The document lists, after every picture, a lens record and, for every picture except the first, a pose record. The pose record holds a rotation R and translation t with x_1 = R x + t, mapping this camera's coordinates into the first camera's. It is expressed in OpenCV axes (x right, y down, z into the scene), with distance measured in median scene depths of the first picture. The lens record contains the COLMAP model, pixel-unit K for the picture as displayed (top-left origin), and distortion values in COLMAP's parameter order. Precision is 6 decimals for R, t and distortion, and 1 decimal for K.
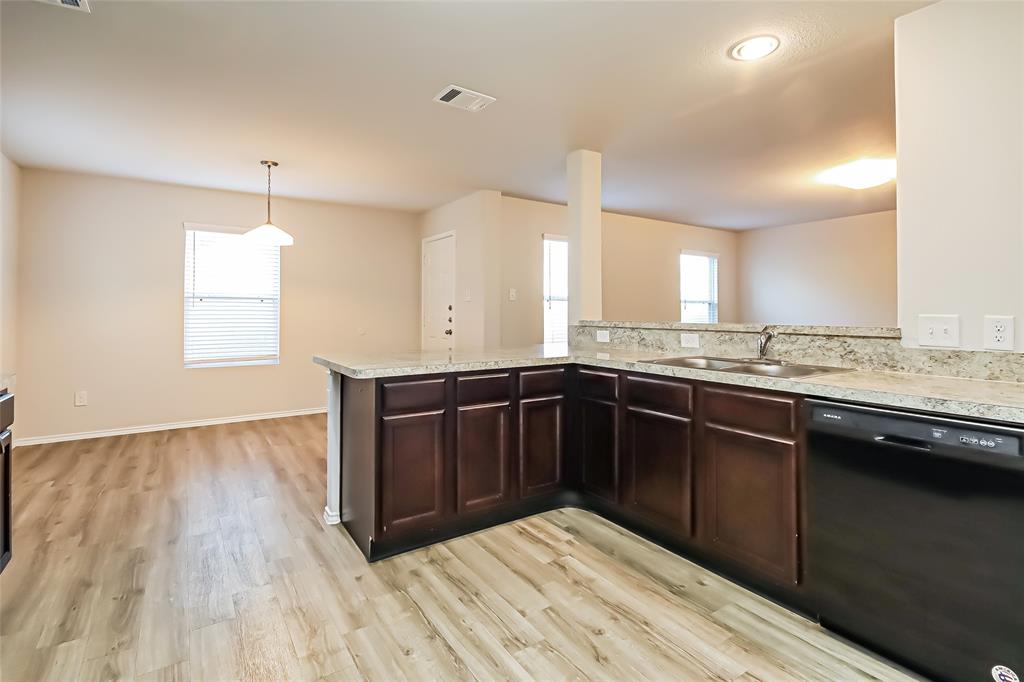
lens RADIAL K [[483.2, 0, 517.1], [0, 483.2, 317.2], [0, 0, 1]] dist [0.001428, -0.000127]
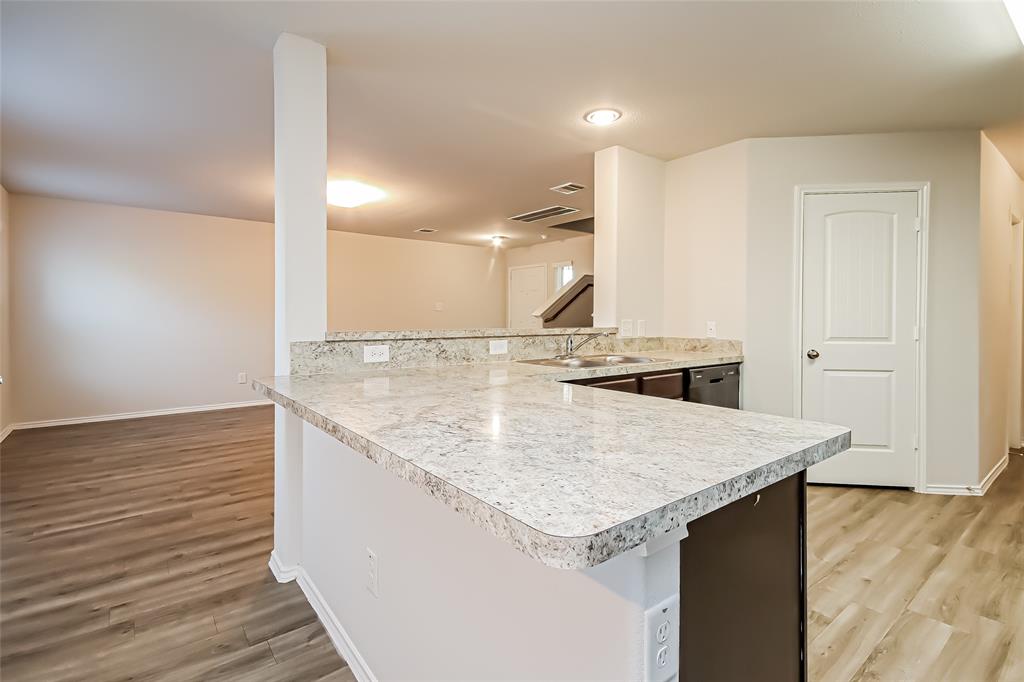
lens RADIAL K [[489.4, 0, 517.1], [0, 489.4, 317.2], [0, 0, 1]] dist [0.026238, 0.000155]
pose [[-0.082452, 0.004592, 0.996584, -0.560391], [0.011907, 0.999923, -0.003622, -0.007622], [-0.996524, 0.011568, -0.082500, 0.912395]]
